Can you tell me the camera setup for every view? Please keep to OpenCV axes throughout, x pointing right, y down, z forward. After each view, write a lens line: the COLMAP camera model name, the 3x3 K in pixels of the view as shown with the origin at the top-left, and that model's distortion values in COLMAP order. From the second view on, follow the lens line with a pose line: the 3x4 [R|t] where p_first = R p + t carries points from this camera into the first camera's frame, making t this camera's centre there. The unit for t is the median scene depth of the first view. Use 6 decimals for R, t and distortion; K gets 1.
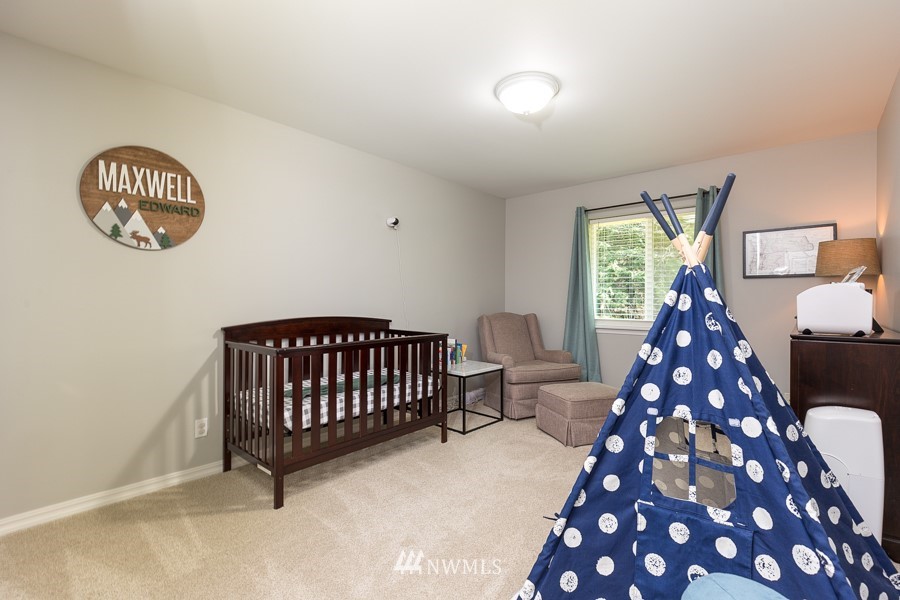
lens RADIAL K [[412.3, 0, 450.0], [0, 412.3, 300.0], [0, 0, 1]] dist [0.031497, -0.019763]
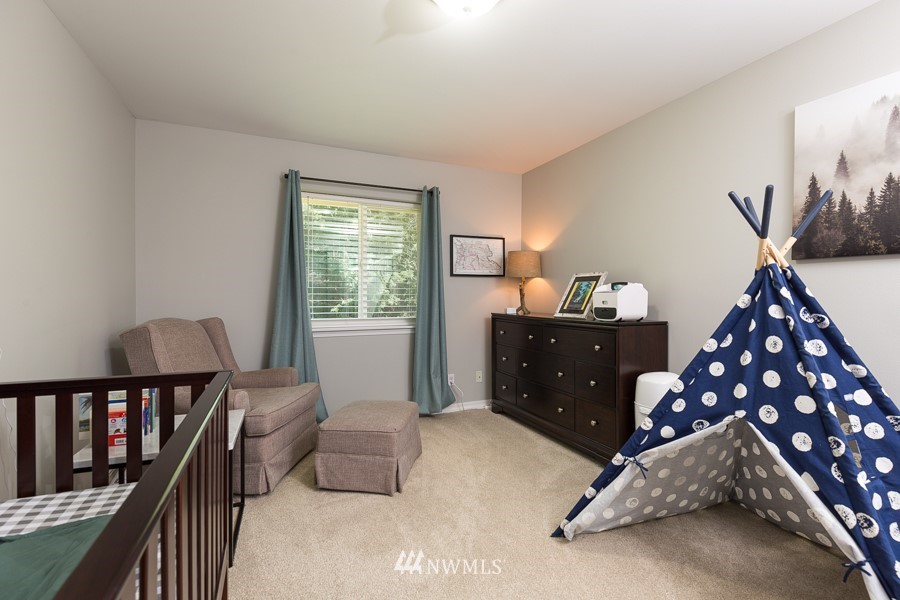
lens RADIAL K [[412.3, 0, 450.0], [0, 412.3, 300.0], [0, 0, 1]] dist [0.031497, -0.019763]
pose [[0.403171, -0.011422, 0.915053, -0.345188], [0.000718, 0.999926, 0.012165, -0.001844], [-0.915124, -0.004248, 0.403150, 0.609673]]
